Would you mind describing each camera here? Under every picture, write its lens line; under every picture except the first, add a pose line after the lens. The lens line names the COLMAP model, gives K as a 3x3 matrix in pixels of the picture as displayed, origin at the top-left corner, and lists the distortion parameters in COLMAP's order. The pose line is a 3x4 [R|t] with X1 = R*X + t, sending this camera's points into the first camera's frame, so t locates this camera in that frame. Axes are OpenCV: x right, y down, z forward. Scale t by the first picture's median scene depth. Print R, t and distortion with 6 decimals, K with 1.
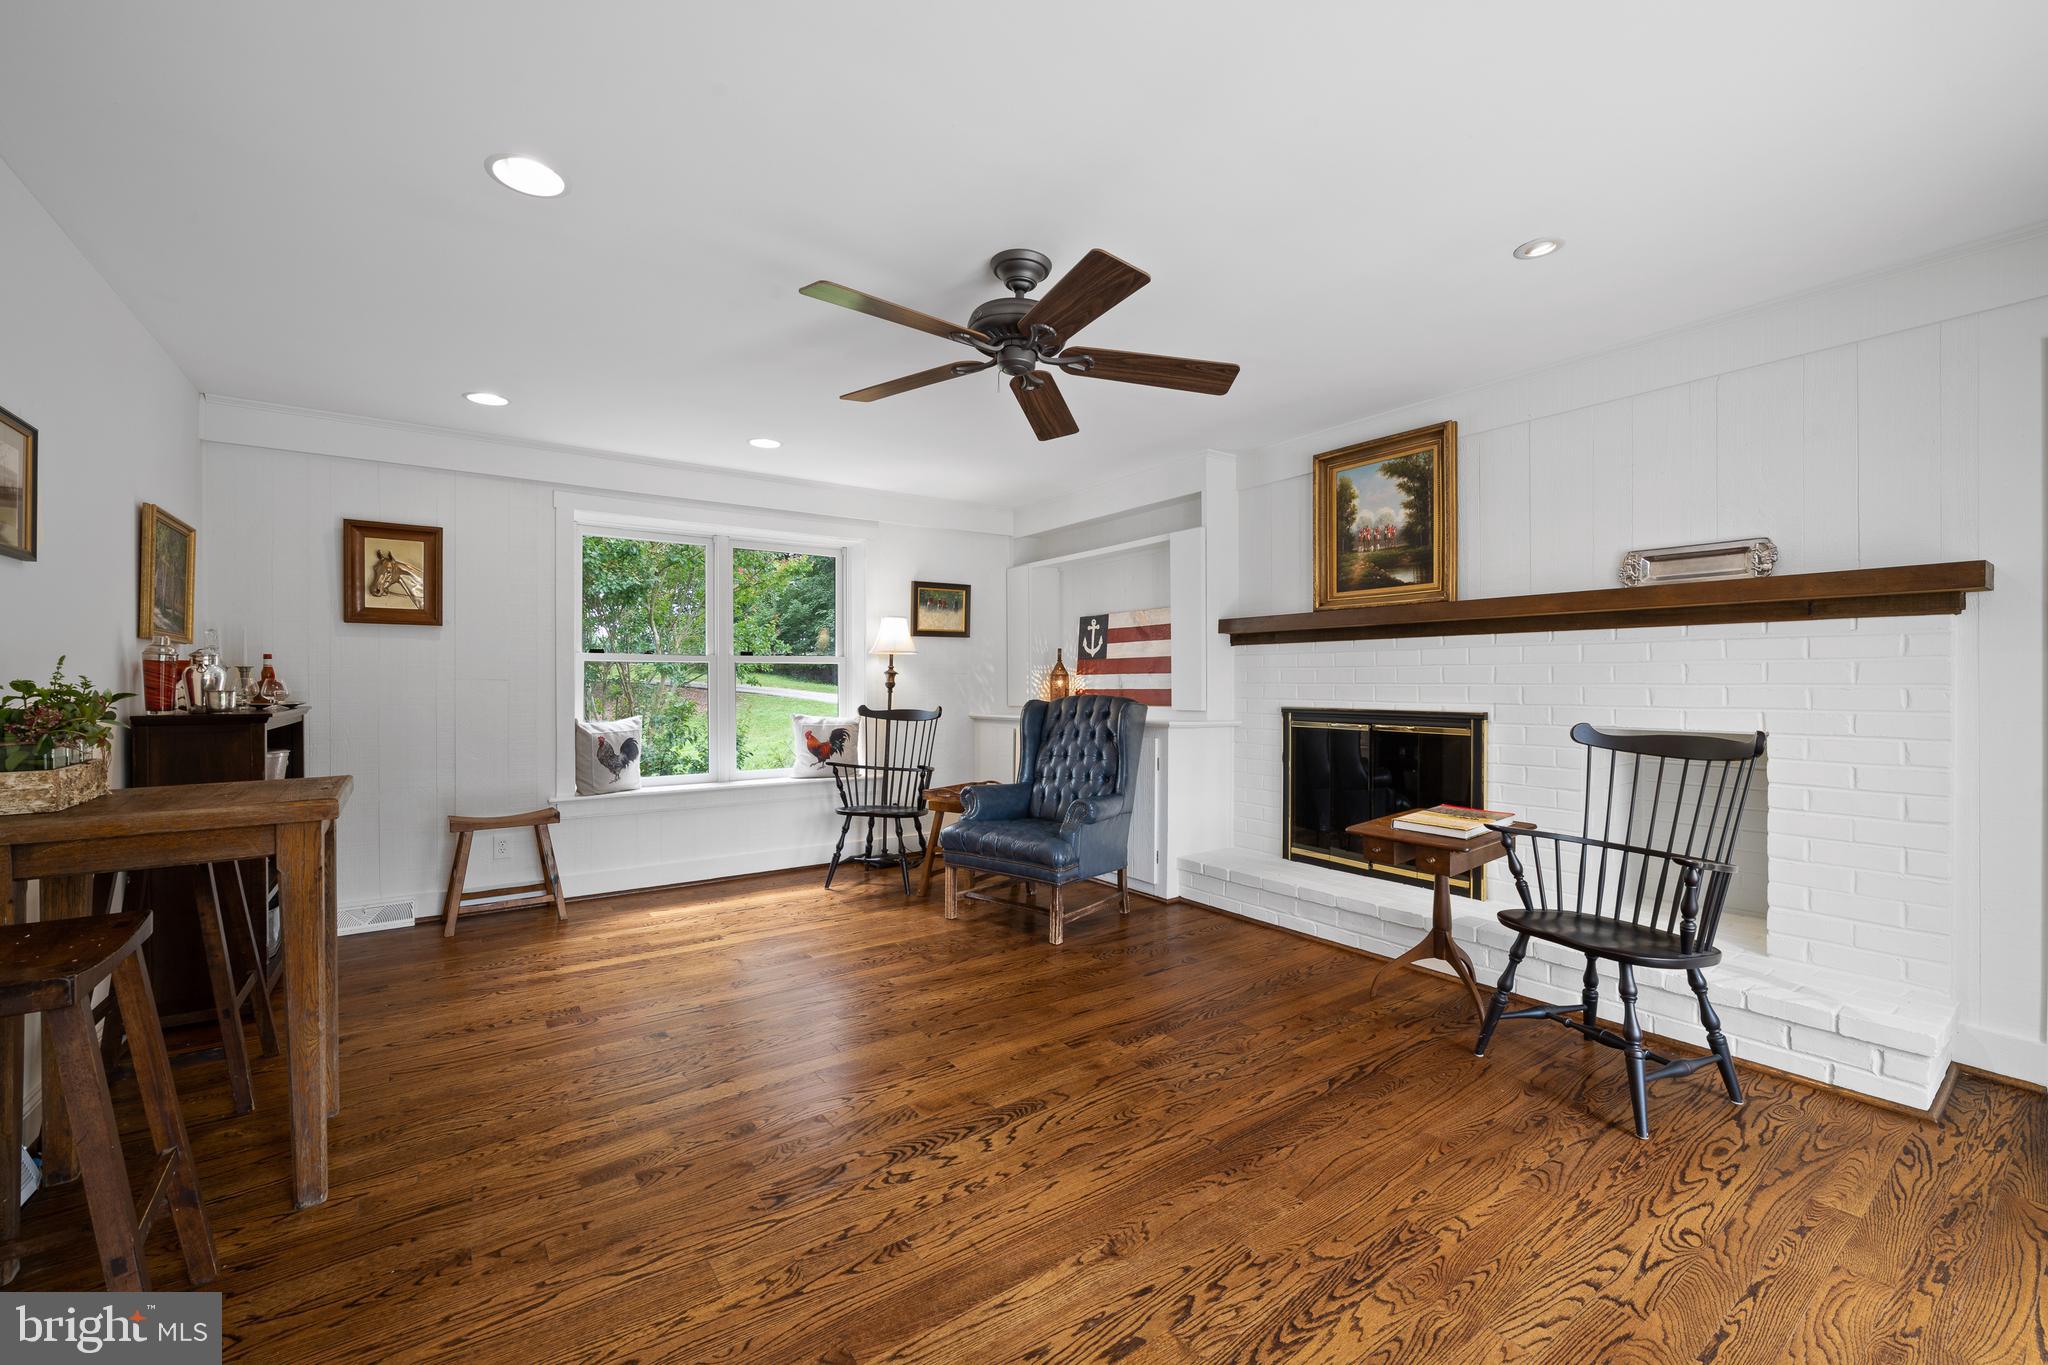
lens RADIAL K [[819.4, 0, 1027.9], [0, 819.4, 683.1], [0, 0, 1]] dist [-0.008499, 0.001074]
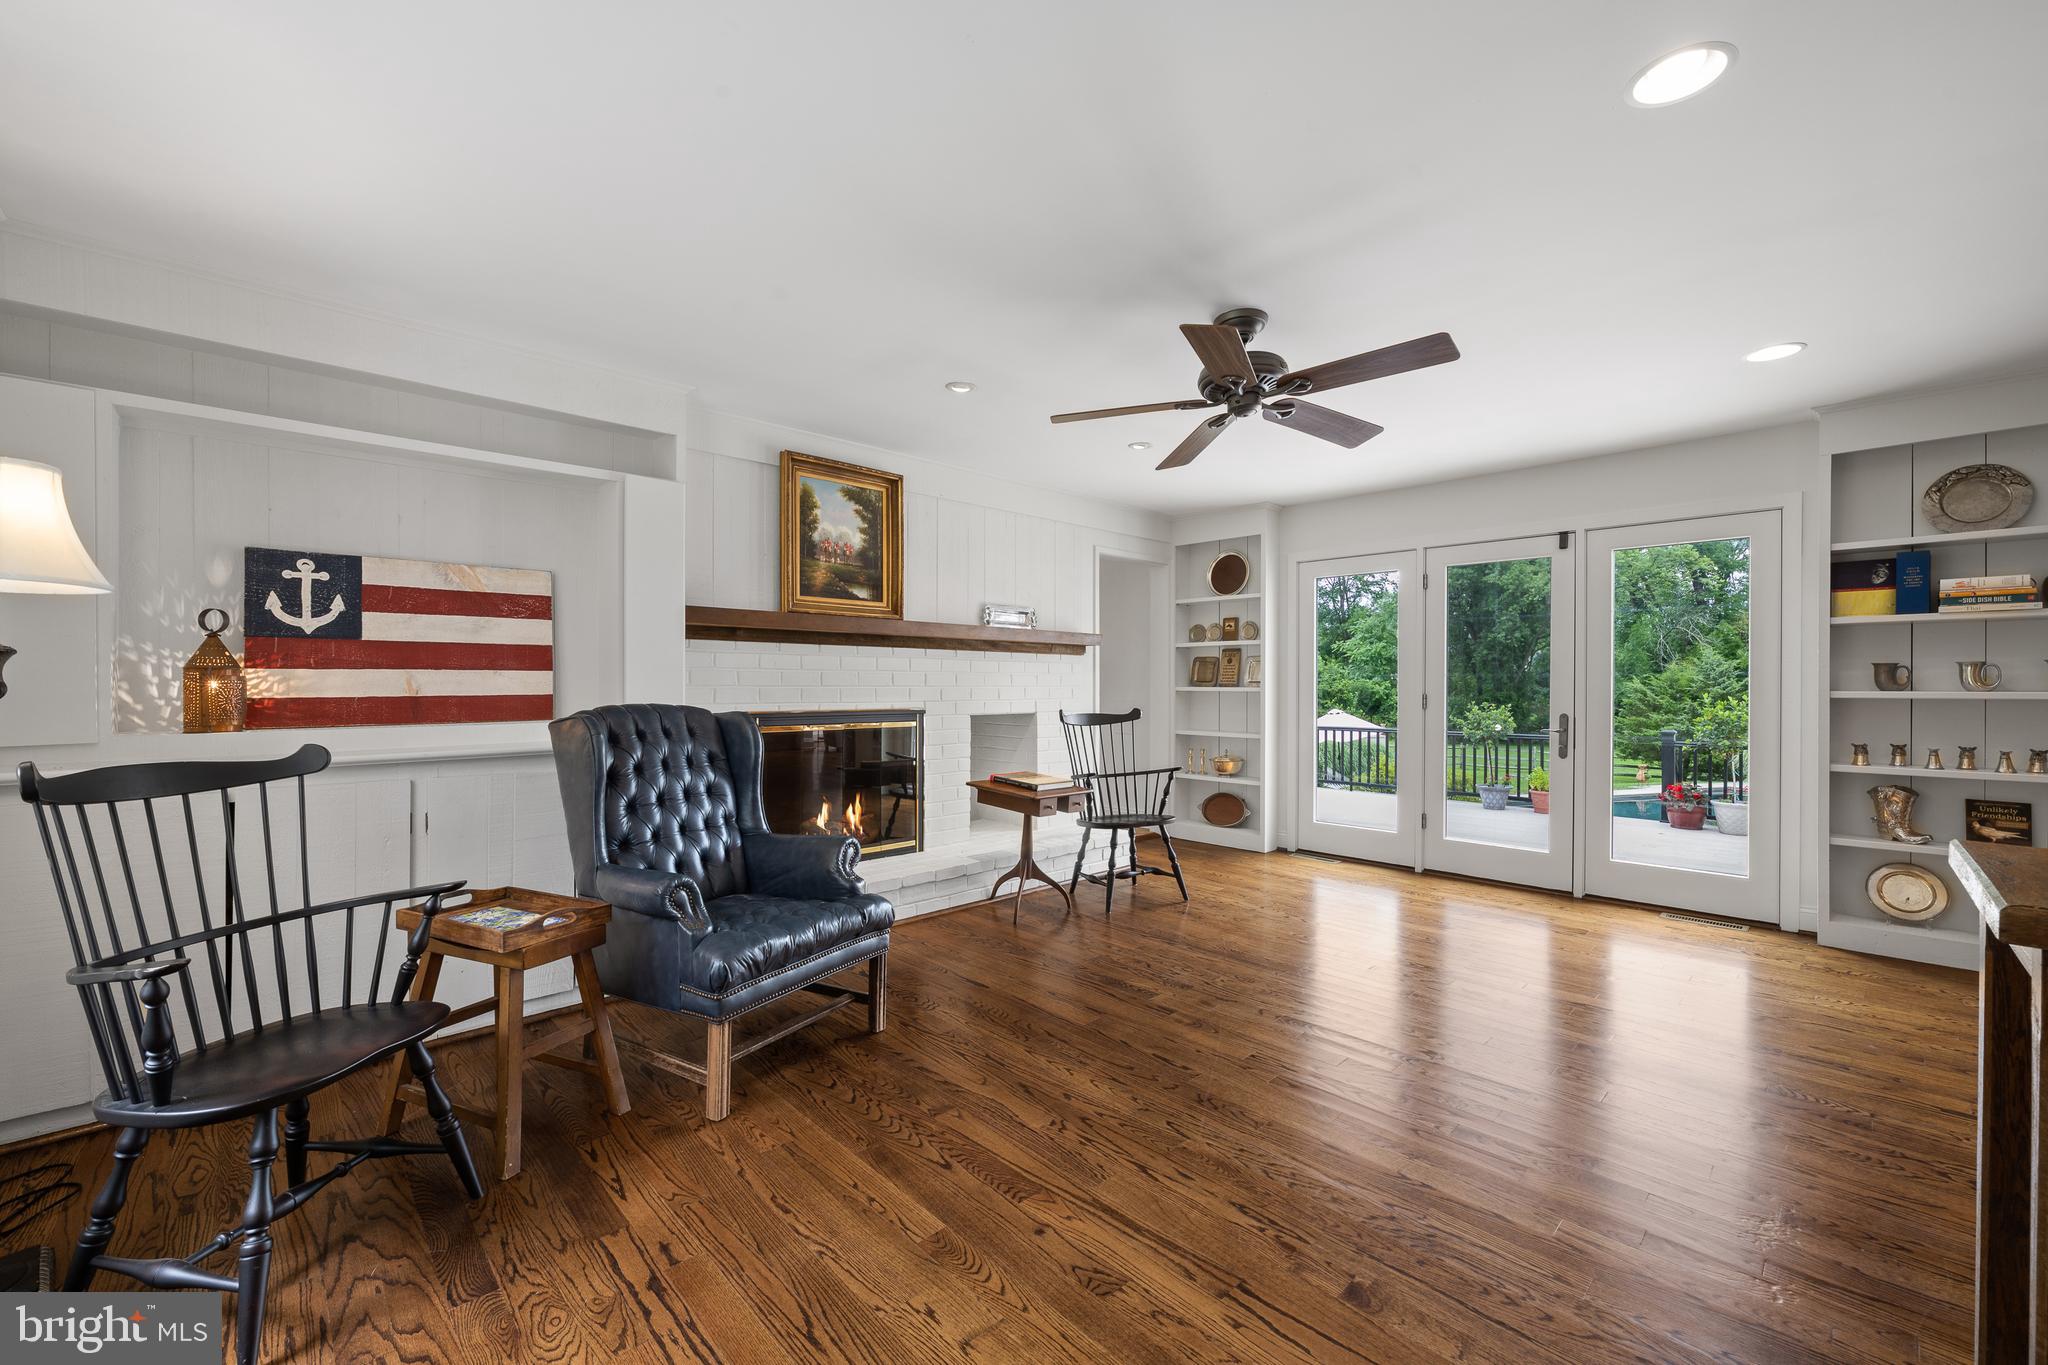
lens RADIAL K [[819.4, 0, 1029.4], [0, 819.4, 685.0], [0, 0, 1]] dist [-0.008499, 0.001074]
pose [[-0.142834, 0.016229, 0.989614, -0.667036], [0.011824, 0.999822, -0.014690, 0.016618], [-0.989676, 0.009603, -0.143000, 0.892413]]
